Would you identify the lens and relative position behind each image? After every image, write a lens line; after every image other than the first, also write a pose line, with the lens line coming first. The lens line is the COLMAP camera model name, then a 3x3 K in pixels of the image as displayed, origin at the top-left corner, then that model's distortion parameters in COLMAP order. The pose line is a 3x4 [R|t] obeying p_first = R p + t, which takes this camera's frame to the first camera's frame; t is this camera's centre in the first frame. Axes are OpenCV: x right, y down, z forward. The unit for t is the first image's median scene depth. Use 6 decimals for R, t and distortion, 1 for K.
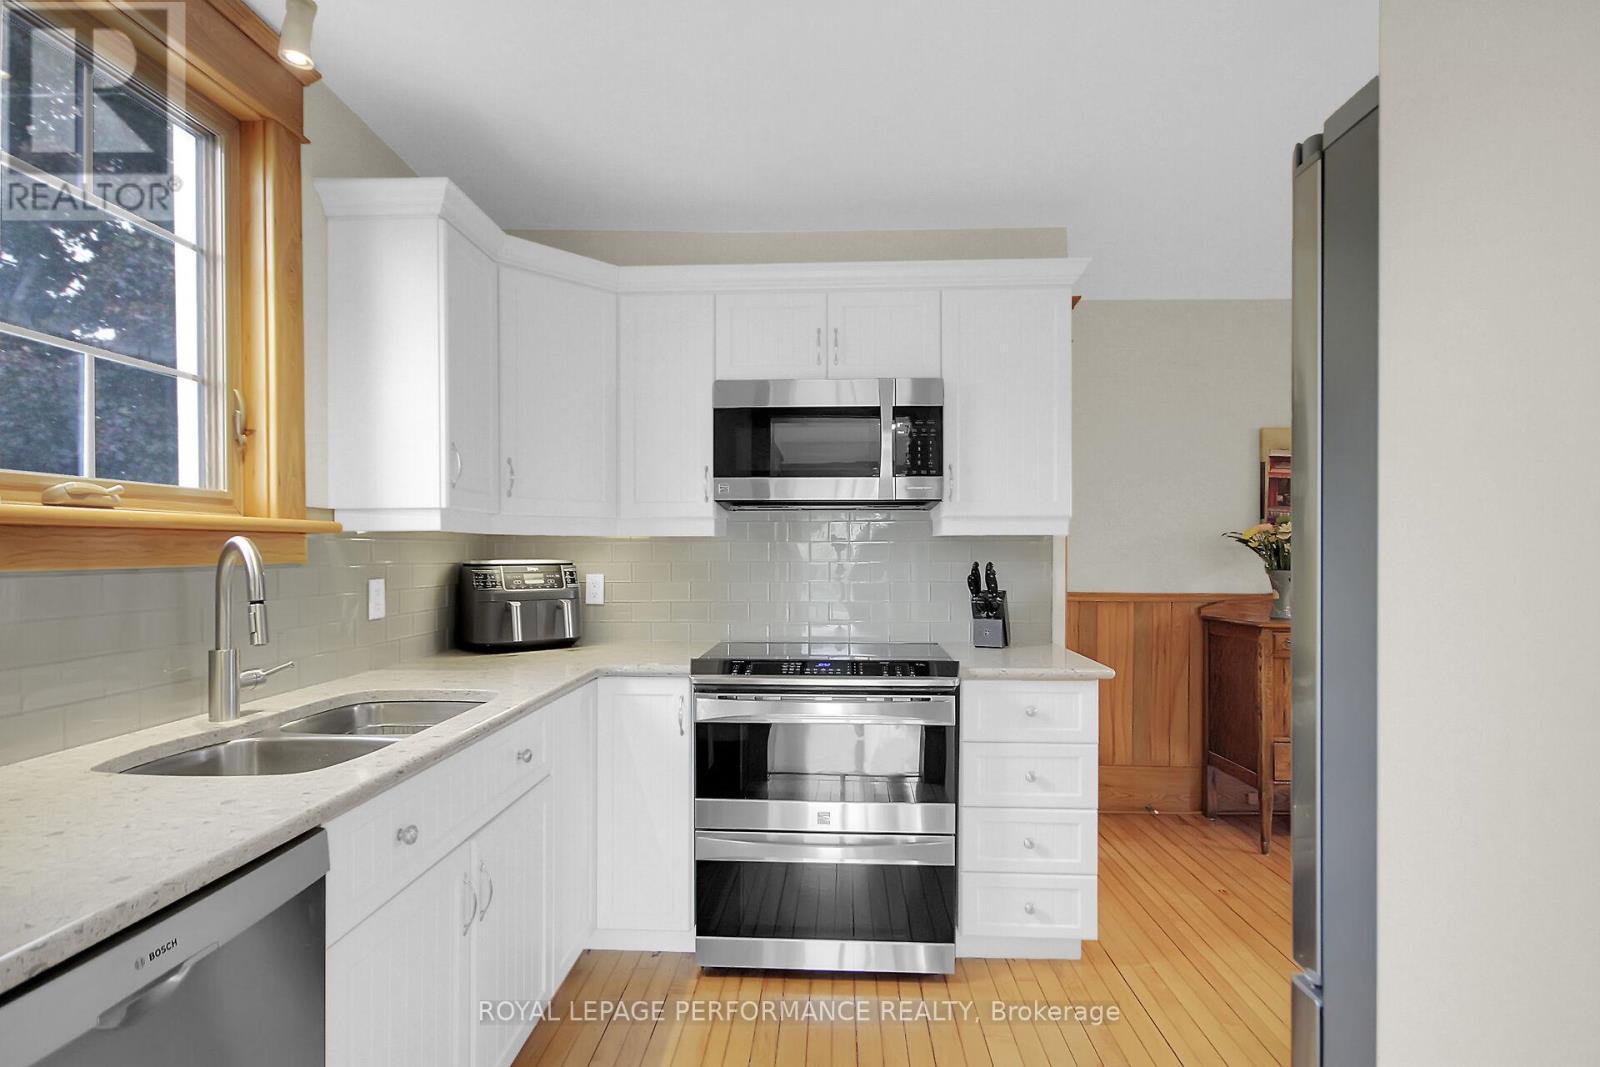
lens RADIAL K [[809.6, 0, 803.2], [0, 809.6, 538.4], [0, 0, 1]] dist [0.013707, -0.004053]
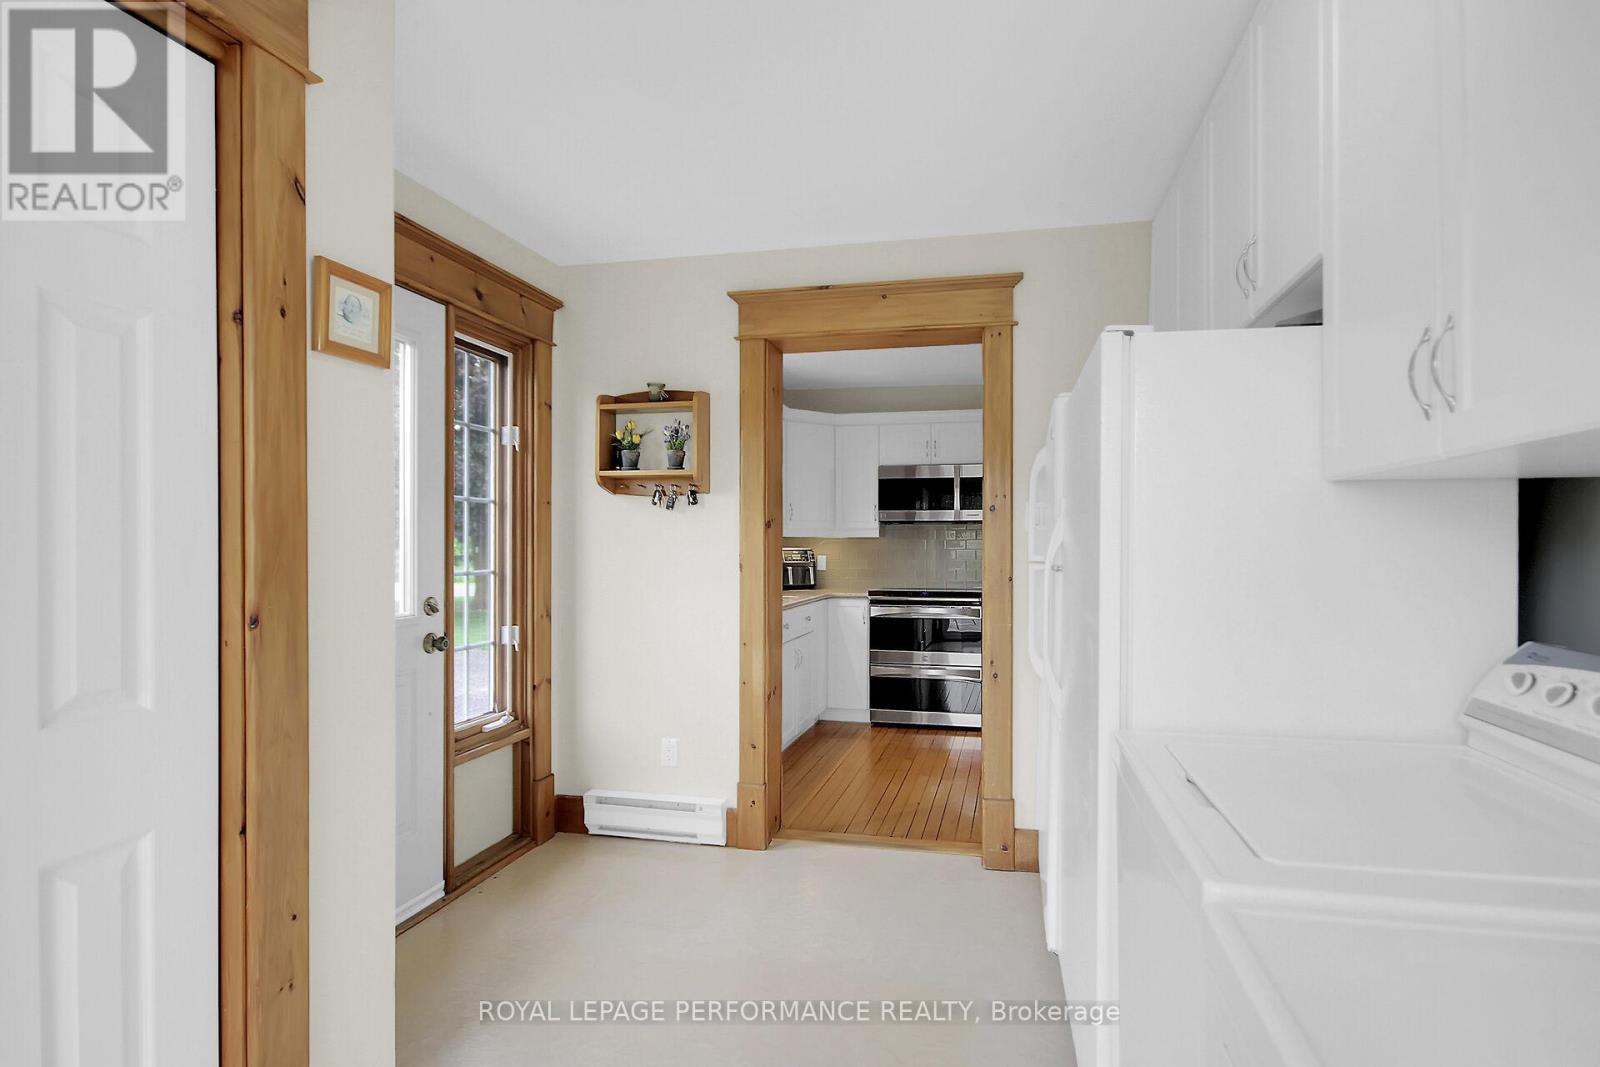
lens RADIAL K [[809.6, 0, 805.1], [0, 809.6, 537.8], [0, 0, 1]] dist [0.013707, -0.004053]
pose [[0.978205, -0.000464, -0.207640, 0.149539], [0.000320, 1.000000, -0.000731, -0.000056], [0.207641, 0.000649, 0.978205, -1.177858]]
